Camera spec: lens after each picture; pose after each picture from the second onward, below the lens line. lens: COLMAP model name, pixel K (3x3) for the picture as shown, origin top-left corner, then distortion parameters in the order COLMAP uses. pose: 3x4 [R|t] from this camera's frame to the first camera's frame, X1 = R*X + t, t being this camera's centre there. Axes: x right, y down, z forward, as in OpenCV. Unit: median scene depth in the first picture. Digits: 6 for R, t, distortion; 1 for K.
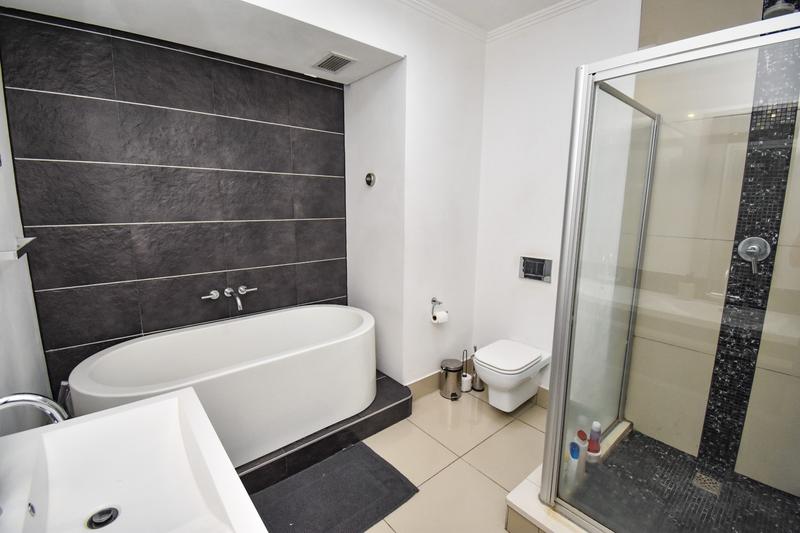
lens RADIAL K [[354.4, 0, 402.0], [0, 354.4, 265.1], [0, 0, 1]] dist [0.027176, -0.029564]
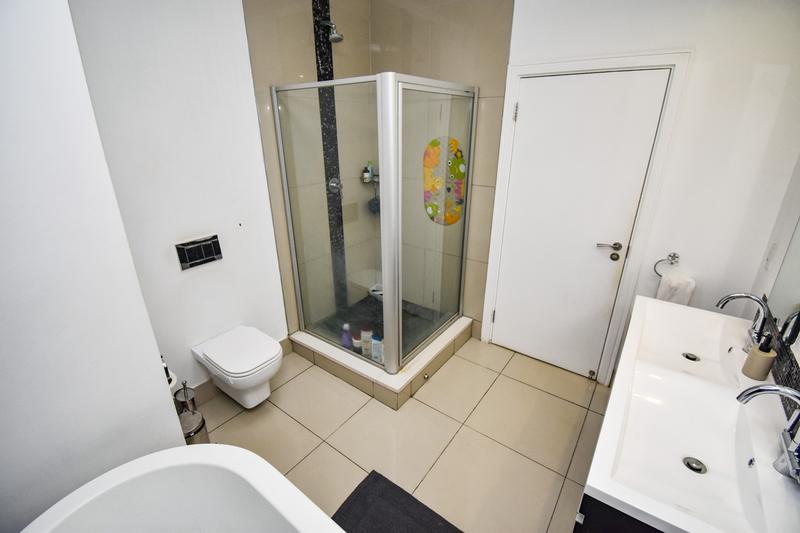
lens RADIAL K [[354.4, 0, 402.0], [0, 354.4, 265.1], [0, 0, 1]] dist [0.027176, -0.029564]
pose [[-0.247634, -0.359861, 0.899543, -0.754951], [0.168194, 0.898396, 0.405704, -0.331311], [-0.954143, 0.251764, -0.161947, 1.037237]]
